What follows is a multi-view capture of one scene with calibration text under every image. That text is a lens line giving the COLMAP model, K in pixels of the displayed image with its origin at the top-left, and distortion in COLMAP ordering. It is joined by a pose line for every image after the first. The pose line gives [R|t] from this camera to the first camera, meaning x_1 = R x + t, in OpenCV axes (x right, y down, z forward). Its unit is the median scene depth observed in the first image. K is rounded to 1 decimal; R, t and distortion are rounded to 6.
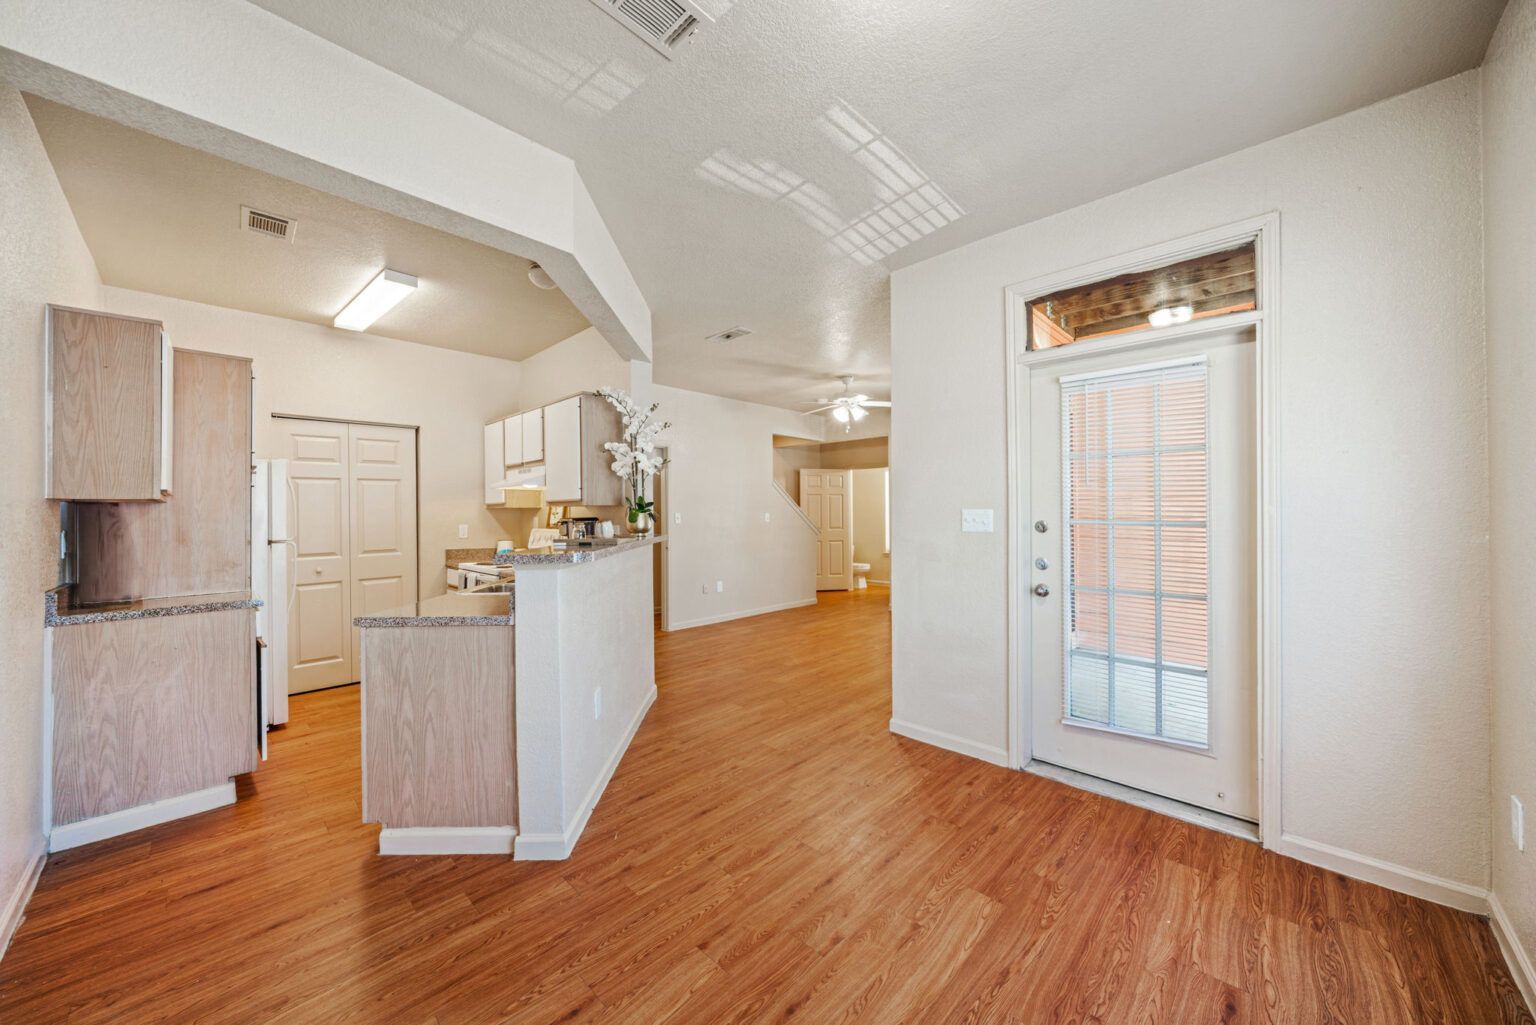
lens RADIAL K [[564.0, 0, 765.6], [0, 564.0, 508.6], [0, 0, 1]] dist [-0.001084, -0.000016]
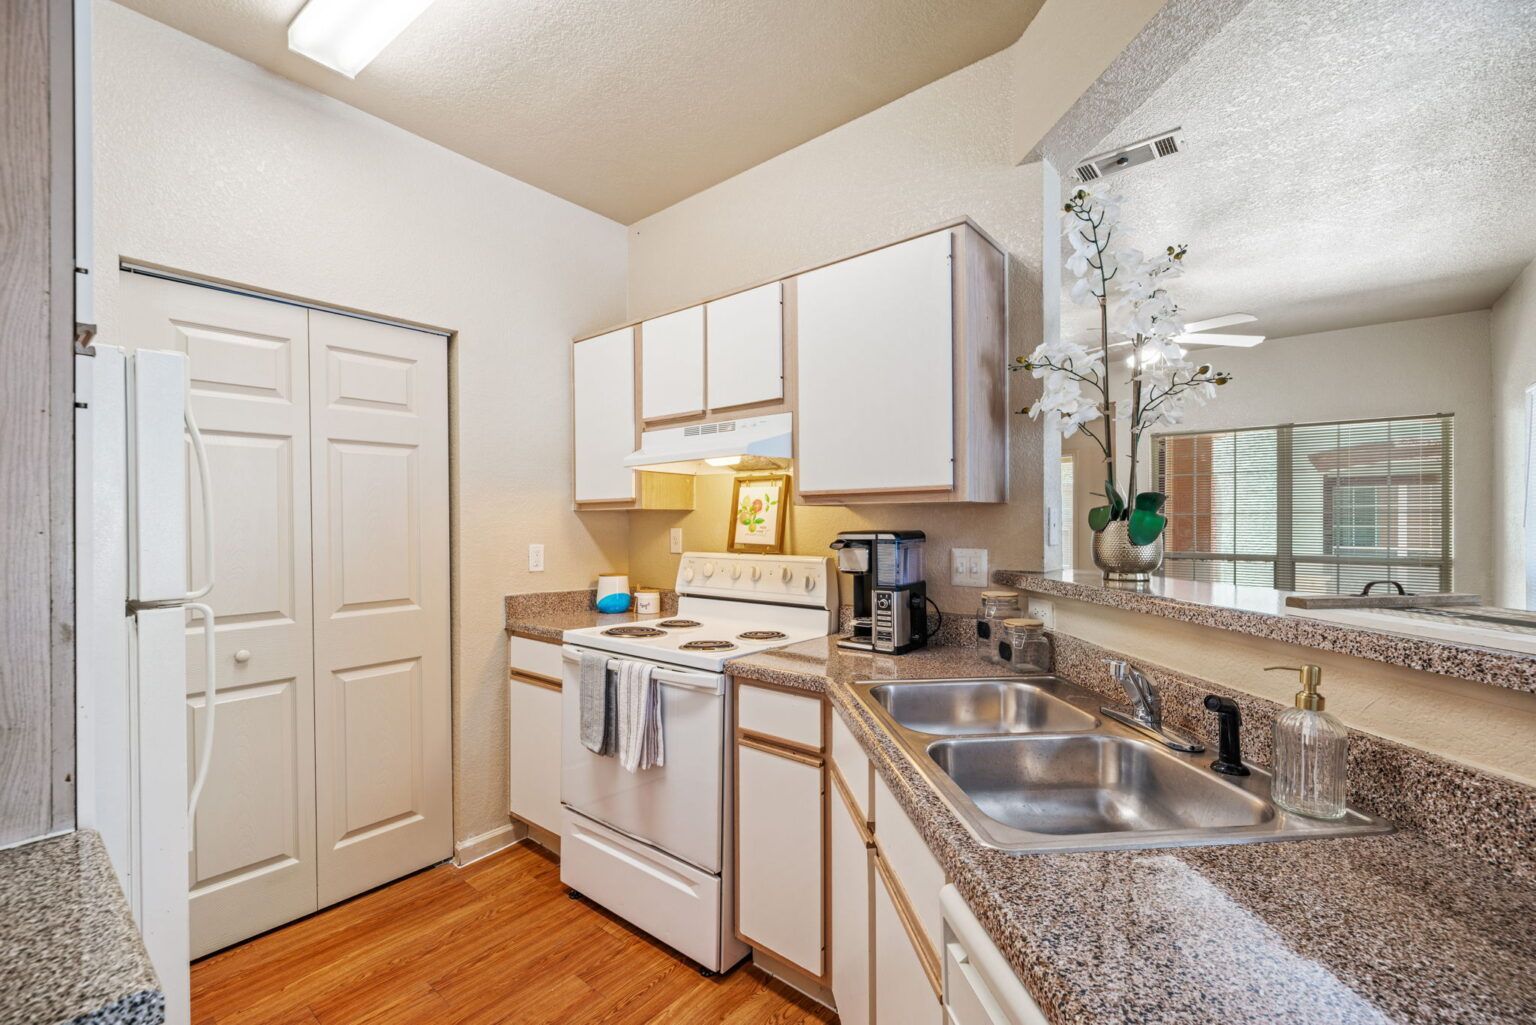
lens RADIAL K [[663.5, 0, 769.4], [0, 663.5, 524.3], [0, 0, 1]] dist [0.002028, 0.000020]
pose [[0.996553, 0.005656, 0.082760, -0.403817], [-0.006709, 0.999900, 0.012448, 0.003959], [-0.082681, -0.012960, 0.996492, 0.435884]]
